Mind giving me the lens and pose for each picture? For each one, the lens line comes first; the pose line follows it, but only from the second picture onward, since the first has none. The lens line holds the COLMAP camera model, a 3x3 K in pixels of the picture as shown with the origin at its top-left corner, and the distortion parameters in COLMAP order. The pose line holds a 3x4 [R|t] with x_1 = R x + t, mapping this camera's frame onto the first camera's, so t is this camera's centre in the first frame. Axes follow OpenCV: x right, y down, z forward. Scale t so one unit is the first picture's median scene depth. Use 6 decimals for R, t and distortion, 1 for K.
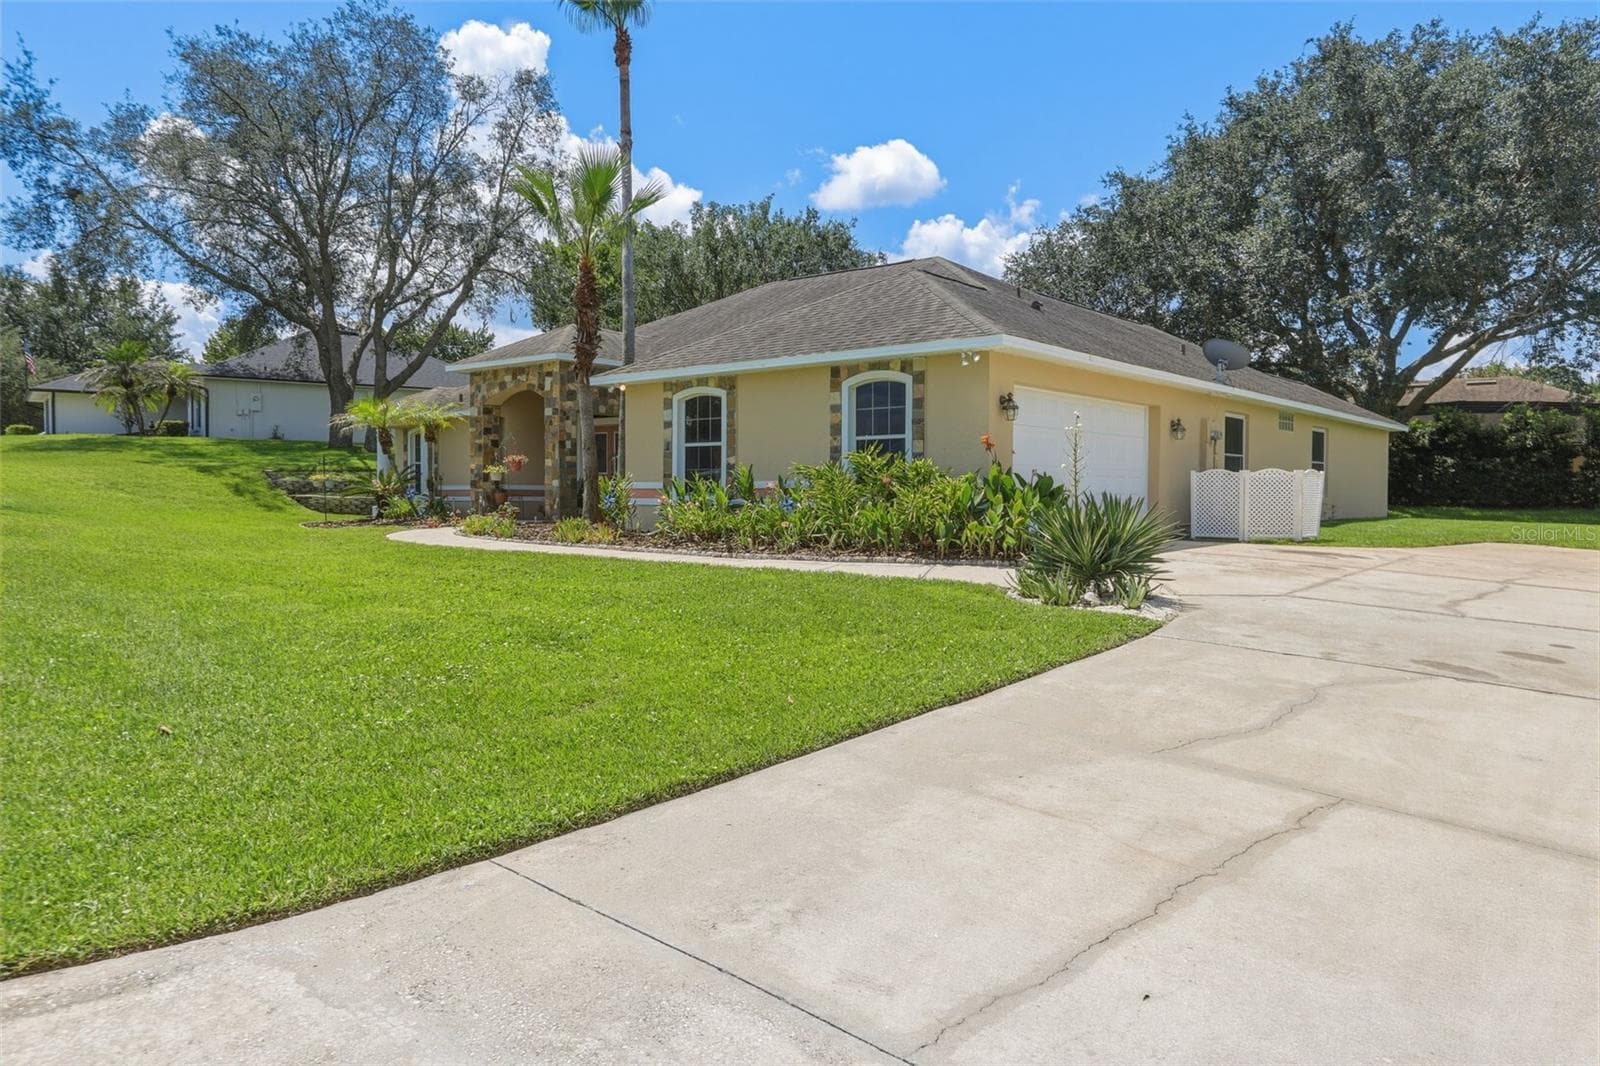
lens RADIAL K [[1099.3, 0, 788.1], [0, 1099.3, 530.9], [0, 0, 1]] dist [-0.015986, 0.028826]
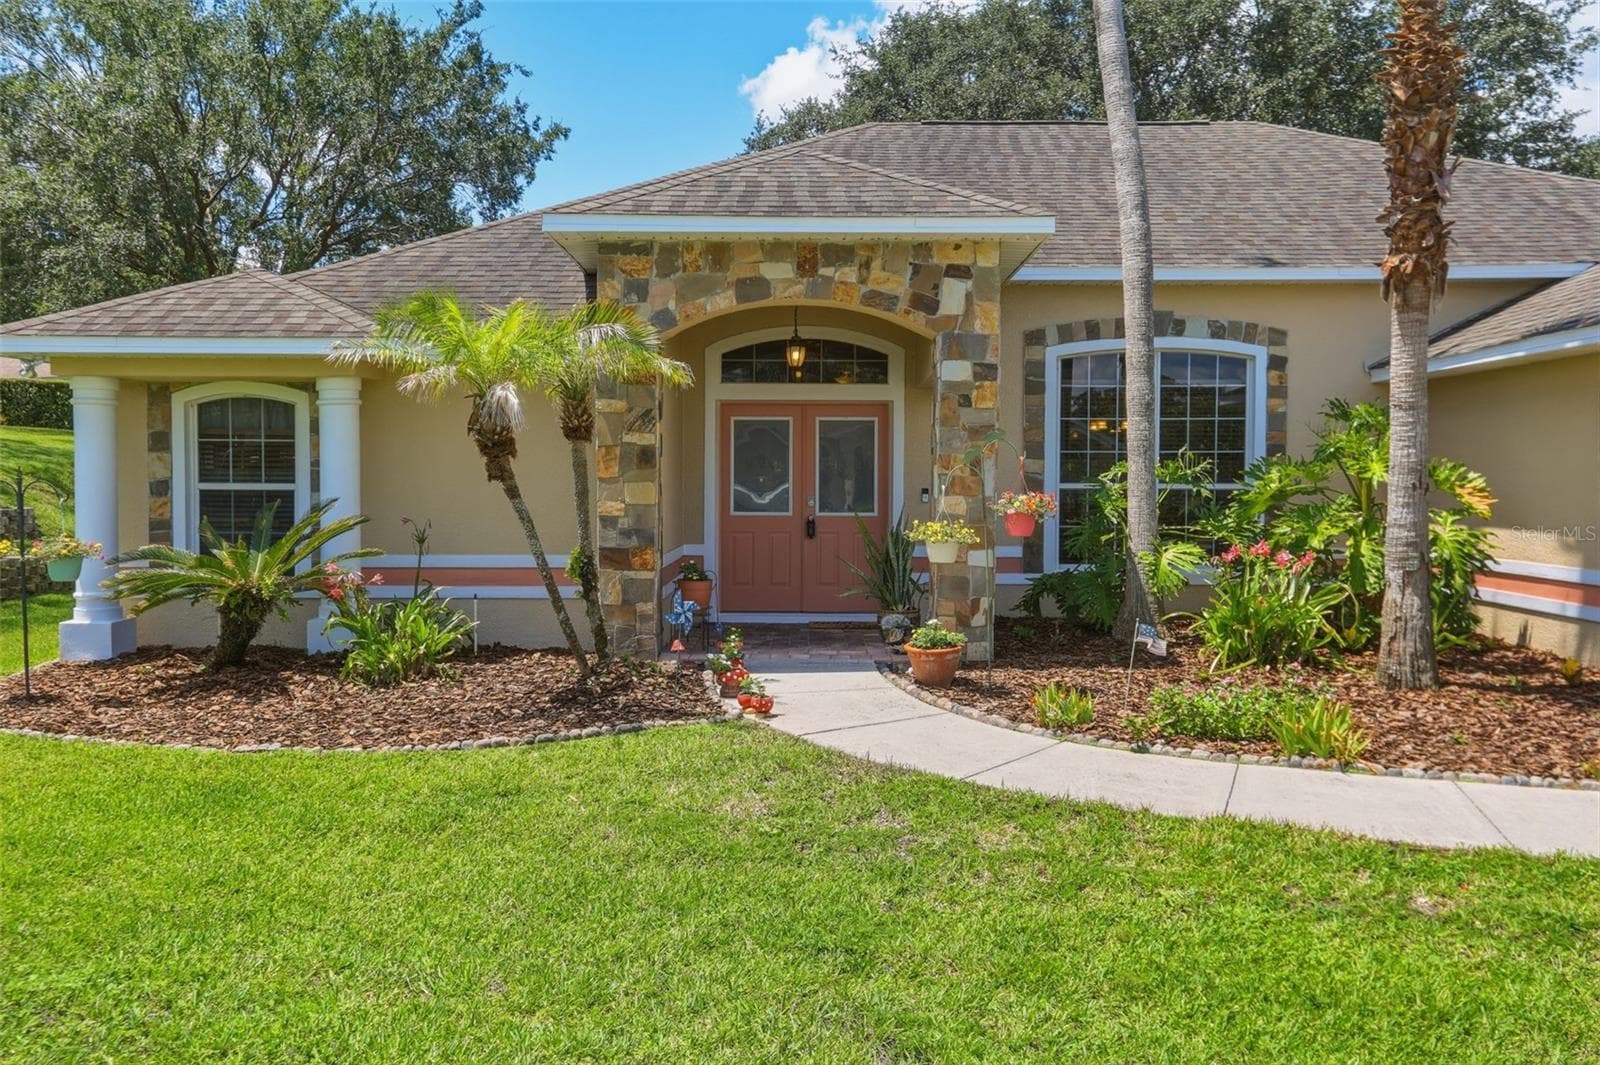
lens RADIAL K [[1368.9, 0, 779.6], [0, 1368.9, 528.7], [0, 0, 1]] dist [0.018011, 0.029552]
pose [[0.777038, -0.028285, 0.628818, -0.771546], [0.020637, 0.999598, 0.019461, -0.087813], [-0.629115, -0.002145, 0.777309, 0.913318]]
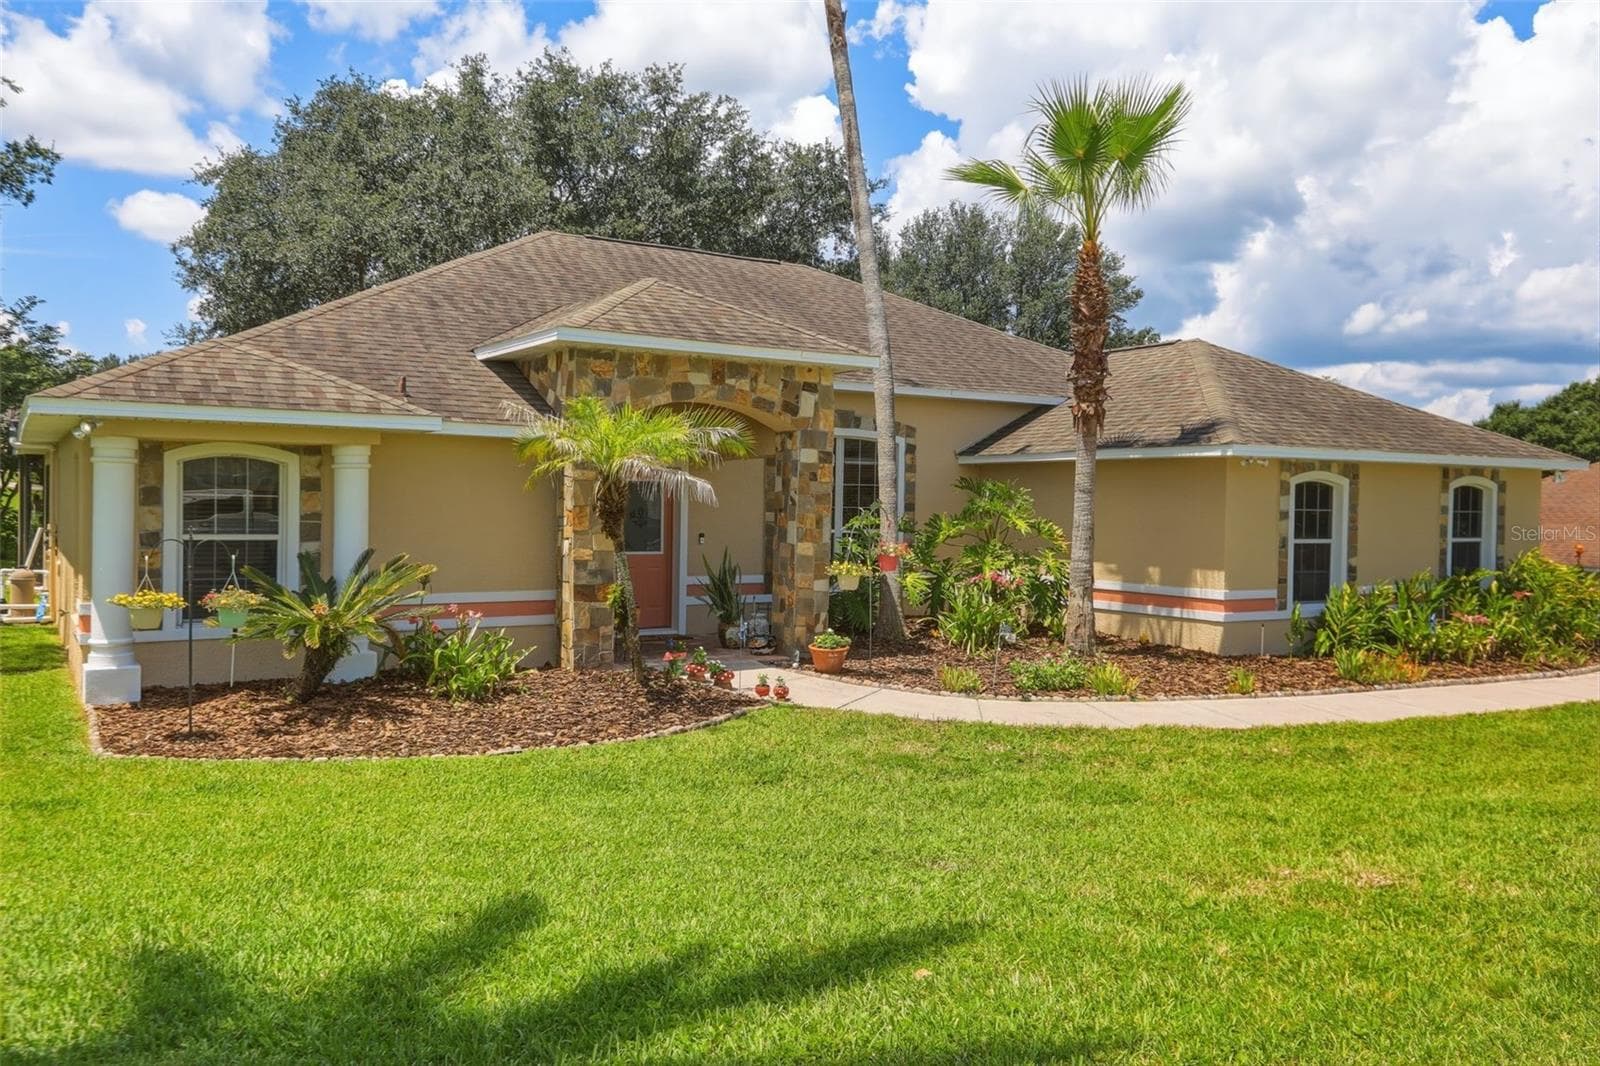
lens RADIAL K [[1262.8, 0, 785.5], [0, 1262.8, 523.7], [0, 0, 1]] dist [0.012351, 0.003146]
pose [[0.312955, -0.017072, 0.949615, -1.120663], [0.015470, 0.999797, 0.012876, -0.113314], [-0.949642, 0.010661, 0.313156, 1.110276]]
